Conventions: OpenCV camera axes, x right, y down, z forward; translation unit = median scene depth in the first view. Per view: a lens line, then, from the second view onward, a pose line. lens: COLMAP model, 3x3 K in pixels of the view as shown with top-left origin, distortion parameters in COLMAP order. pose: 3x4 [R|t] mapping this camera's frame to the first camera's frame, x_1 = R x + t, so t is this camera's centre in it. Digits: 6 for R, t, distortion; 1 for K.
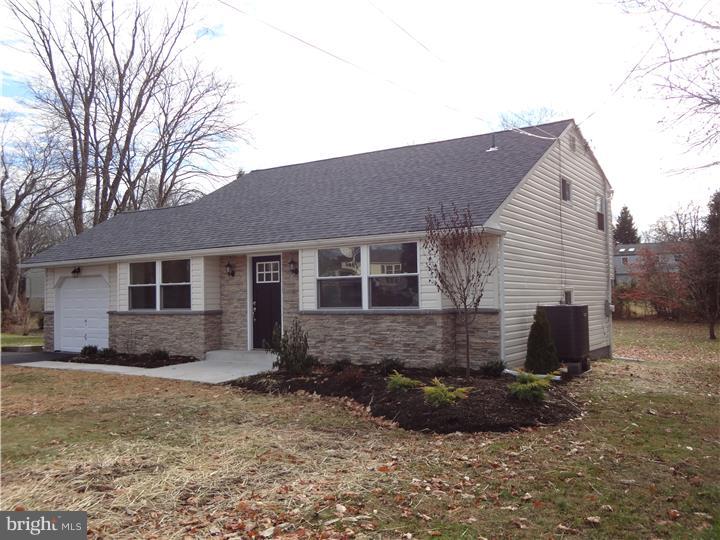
lens RADIAL K [[648.9, 0, 361.0], [0, 648.9, 274.3], [0, 0, 1]] dist [-0.007956, -0.000062]
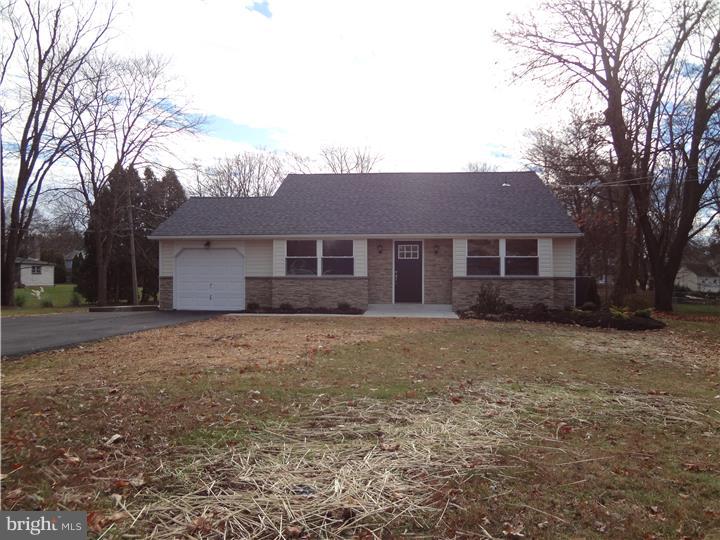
lens RADIAL K [[530.6, 0, 360.5], [0, 530.6, 272.3], [0, 0, 1]] dist [-0.044243, 0.005862]
pose [[0.878084, 0.024676, 0.477870, -0.807262], [-0.034274, 0.999348, 0.011374, 0.033382], [-0.477278, -0.026366, 0.878357, -0.032799]]
